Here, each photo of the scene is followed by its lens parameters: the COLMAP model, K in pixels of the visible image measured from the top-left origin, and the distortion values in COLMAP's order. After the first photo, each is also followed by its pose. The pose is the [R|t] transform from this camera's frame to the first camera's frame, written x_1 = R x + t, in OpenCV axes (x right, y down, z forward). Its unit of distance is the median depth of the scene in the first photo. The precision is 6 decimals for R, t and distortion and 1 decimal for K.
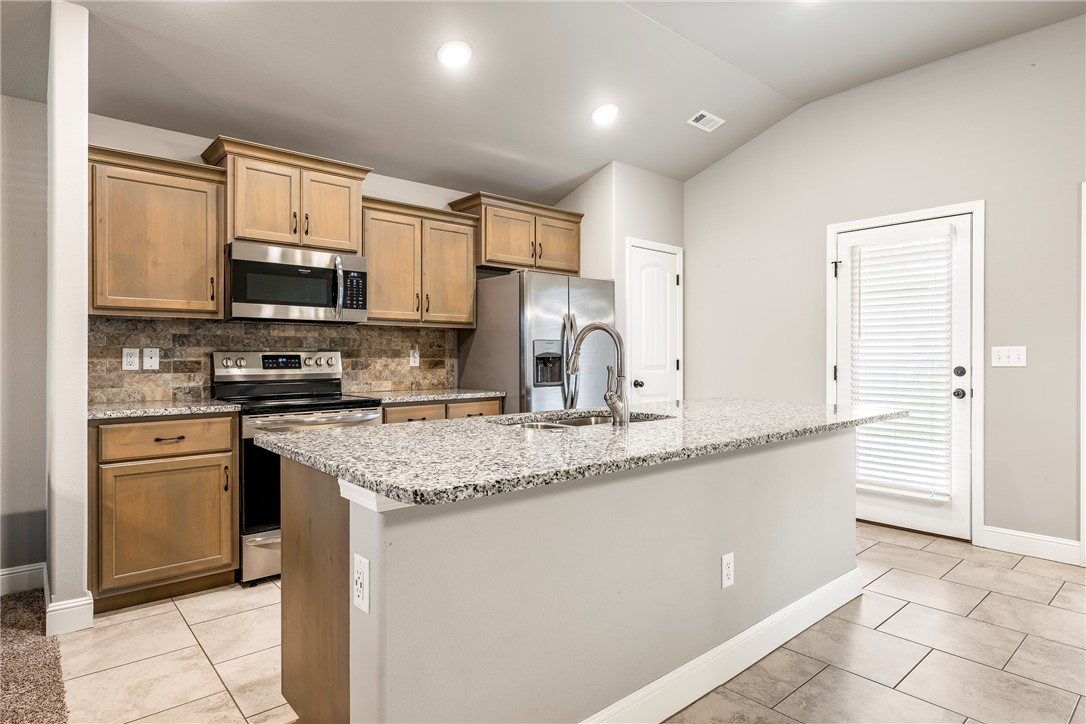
lens RADIAL K [[594.4, 0, 538.4], [0, 594.4, 355.4], [0, 0, 1]] dist [-0.002402, -0.001185]
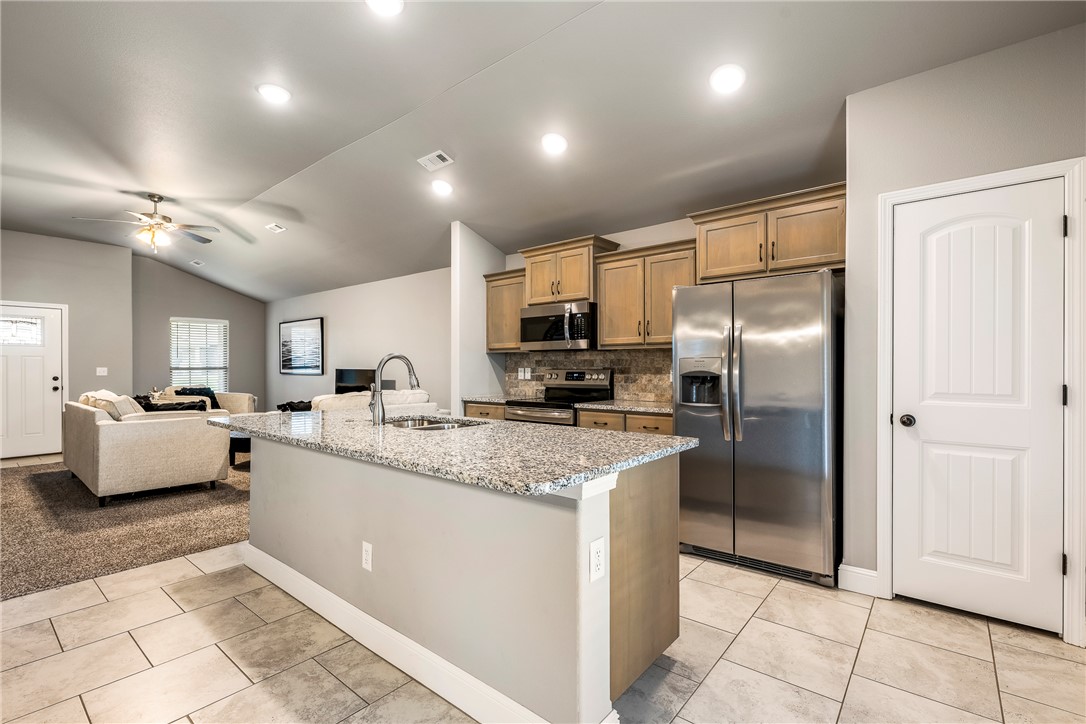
lens RADIAL K [[493.6, 0, 543.0], [0, 493.6, 362.0], [0, 0, 1]] dist [-0.000308, 0.000104]
pose [[0.164895, -0.009422, -0.986266, 0.788181], [0.003773, 0.999953, -0.008922, -0.014184], [0.986304, -0.002250, 0.164923, 0.680410]]
